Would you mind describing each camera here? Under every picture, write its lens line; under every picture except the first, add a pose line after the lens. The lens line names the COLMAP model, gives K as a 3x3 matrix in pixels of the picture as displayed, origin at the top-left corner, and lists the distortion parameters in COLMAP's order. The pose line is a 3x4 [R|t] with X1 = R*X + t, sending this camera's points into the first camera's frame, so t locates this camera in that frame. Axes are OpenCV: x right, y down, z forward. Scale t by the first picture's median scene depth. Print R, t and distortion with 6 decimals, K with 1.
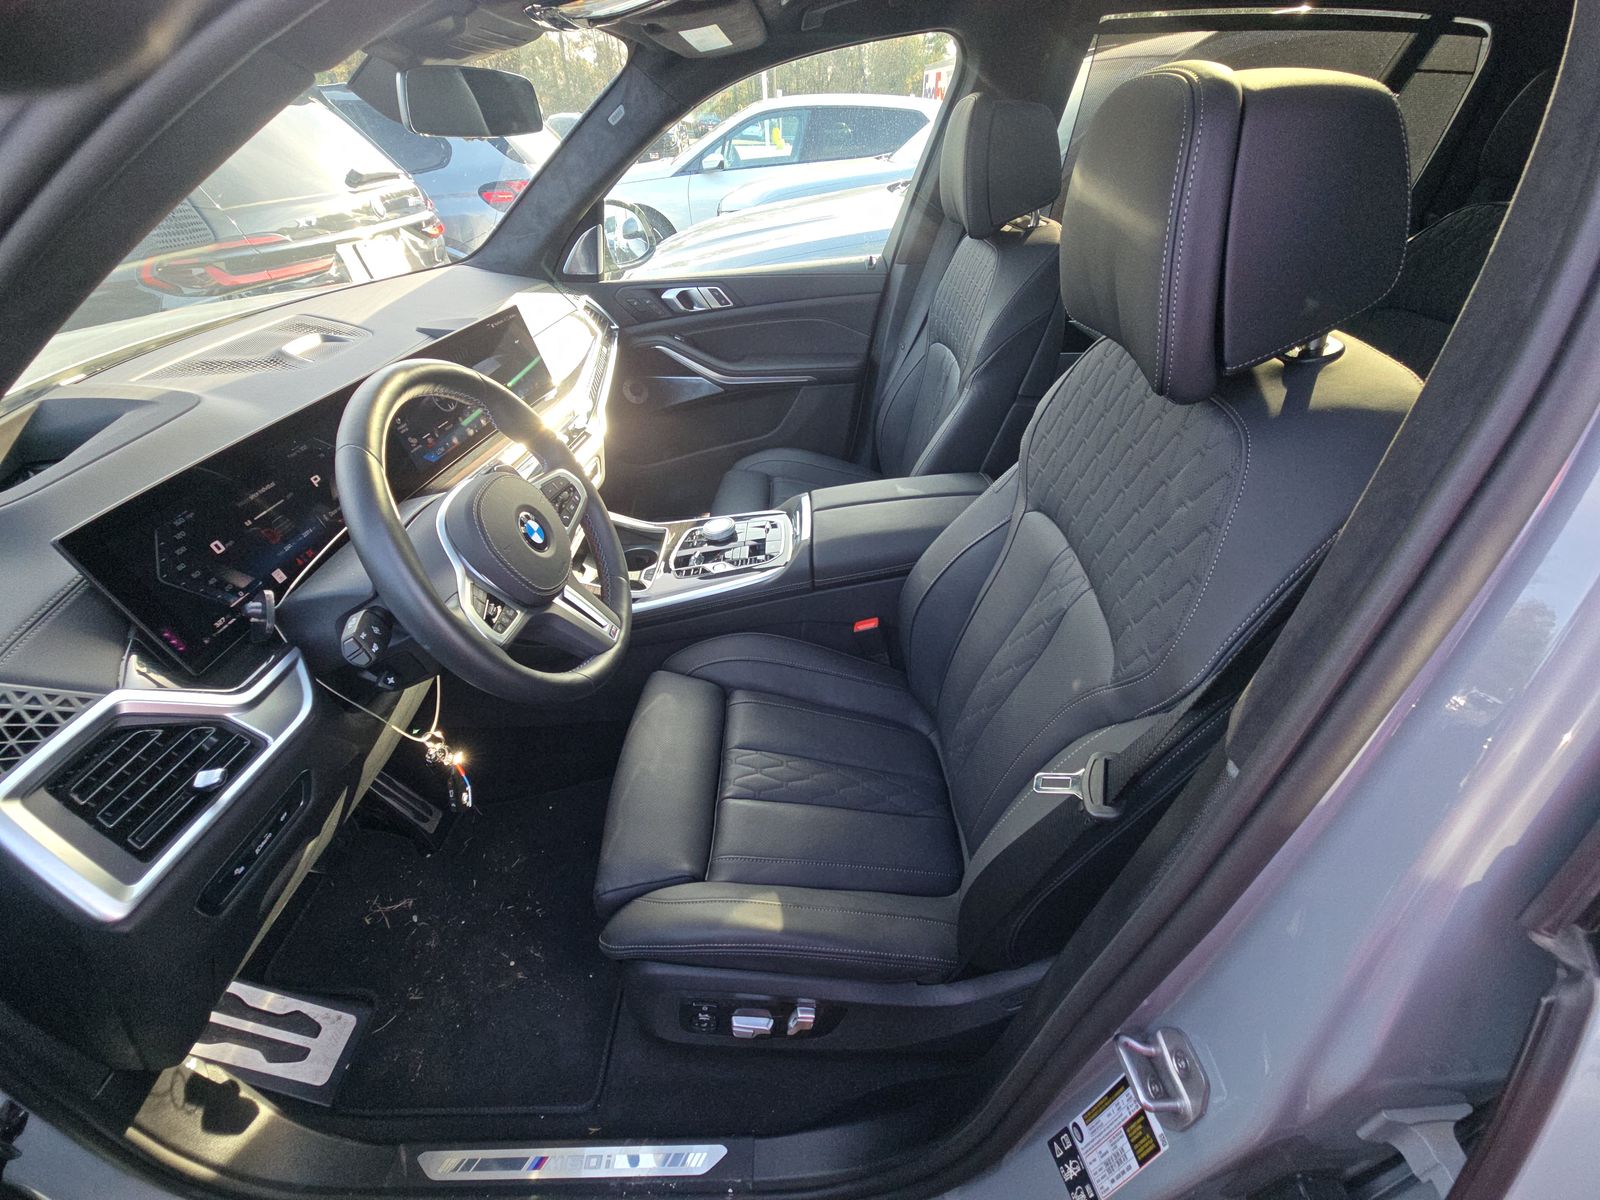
lens RADIAL K [[644.8, 0, 798.4], [0, 644.8, 606.1], [0, 0, 1]] dist [0.000074, -0.003289]
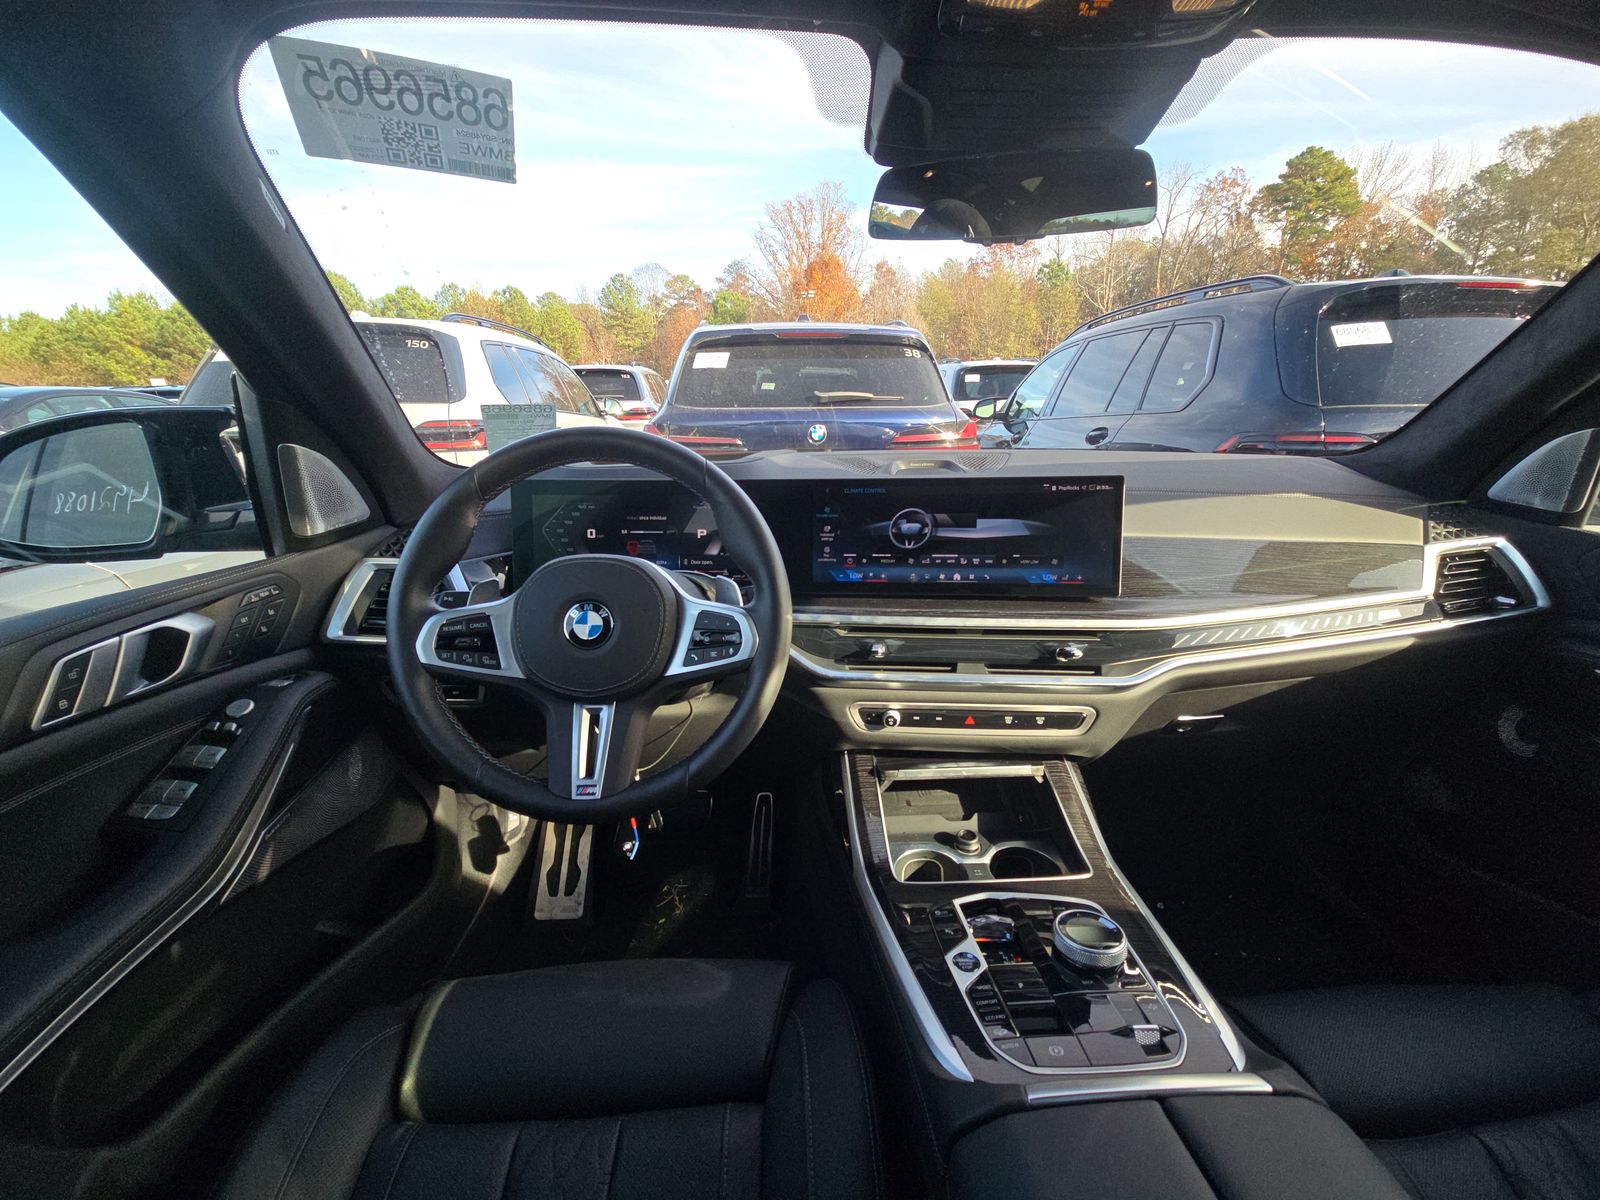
lens RADIAL K [[644.8, 0, 798.4], [0, 644.8, 606.1], [0, 0, 1]] dist [0.000074, -0.003289]
pose [[0.031105, 0.329328, -0.943703, 0.396457], [-0.592989, 0.766128, 0.247813, -0.500544], [0.804610, 0.551898, 0.219118, 0.993689]]
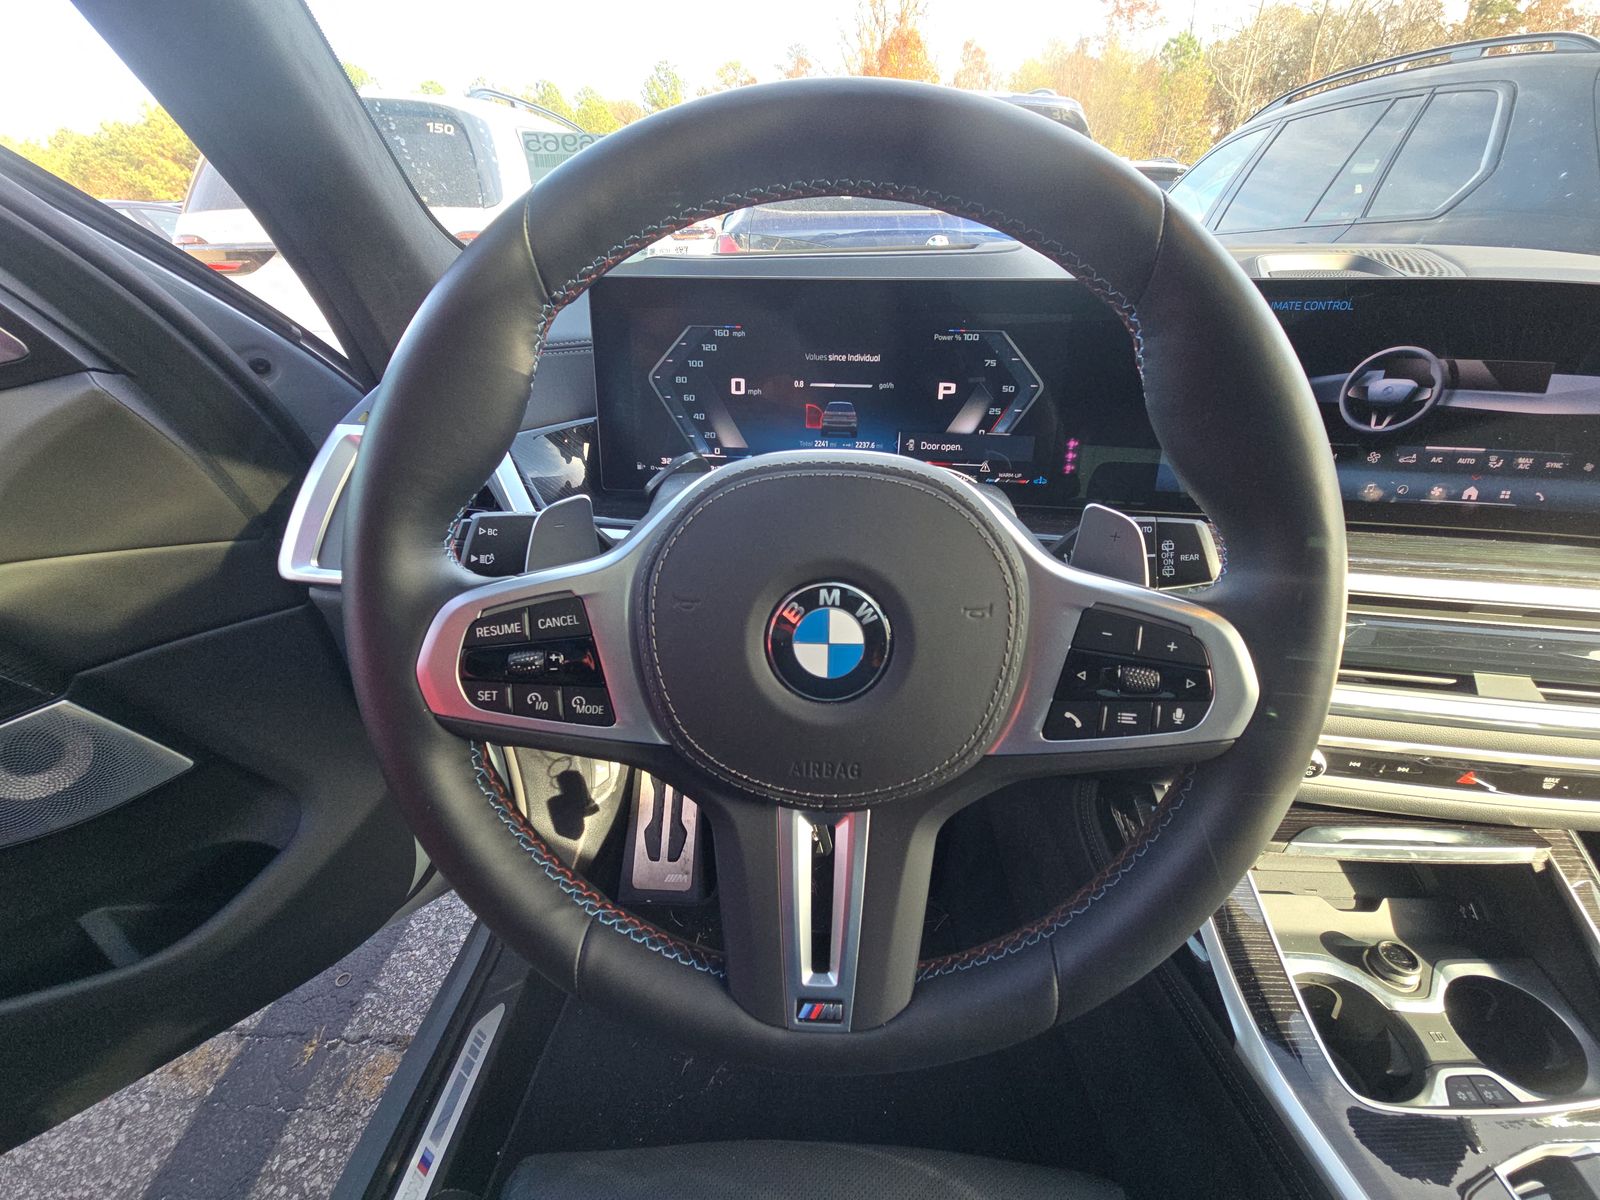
lens RADIAL K [[644.8, 0, 798.4], [0, 644.8, 606.1], [0, 0, 1]] dist [0.000074, -0.003289]
pose [[-0.052422, 0.534788, -0.843359, -0.129741], [-0.591289, 0.663944, 0.457772, -0.264725], [0.804754, 0.522666, 0.281409, 0.854354]]
